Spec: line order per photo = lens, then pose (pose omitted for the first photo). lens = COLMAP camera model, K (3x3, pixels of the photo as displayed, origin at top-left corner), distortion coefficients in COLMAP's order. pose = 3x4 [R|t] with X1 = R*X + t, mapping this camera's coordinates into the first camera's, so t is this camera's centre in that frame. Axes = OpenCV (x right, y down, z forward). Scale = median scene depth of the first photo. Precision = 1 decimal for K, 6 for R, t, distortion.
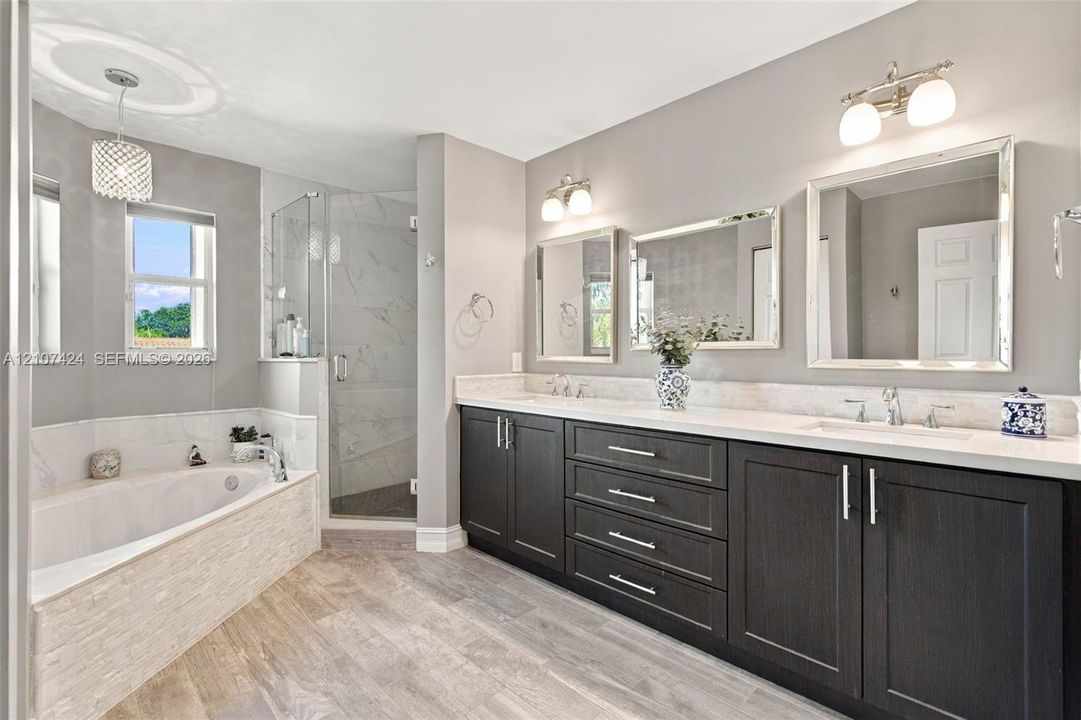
lens RADIAL K [[501.6, 0, 540.5], [0, 501.6, 360.0], [0, 0, 1]] dist [0.000462, -0.000073]
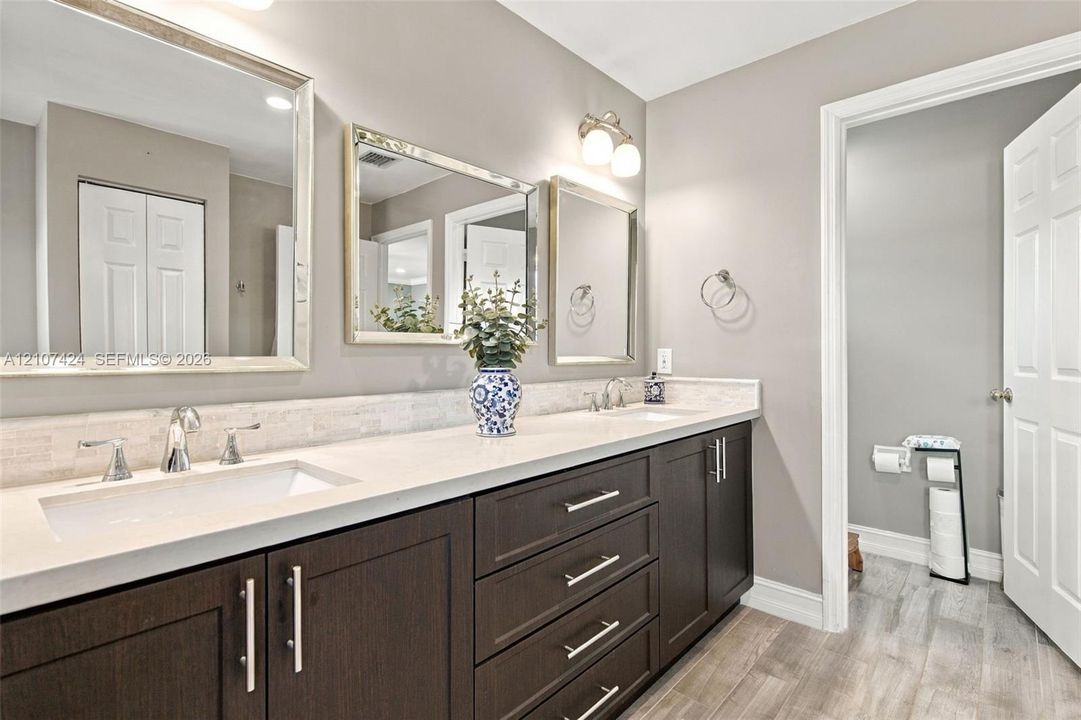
lens RADIAL K [[501.6, 0, 540.5], [0, 501.6, 360.0], [0, 0, 1]] dist [0.000462, -0.000073]
pose [[-0.053500, -0.020732, 0.998353, -0.397185], [0.006780, 0.999754, 0.021125, -0.014363], [-0.998545, 0.007899, -0.053347, 0.957553]]
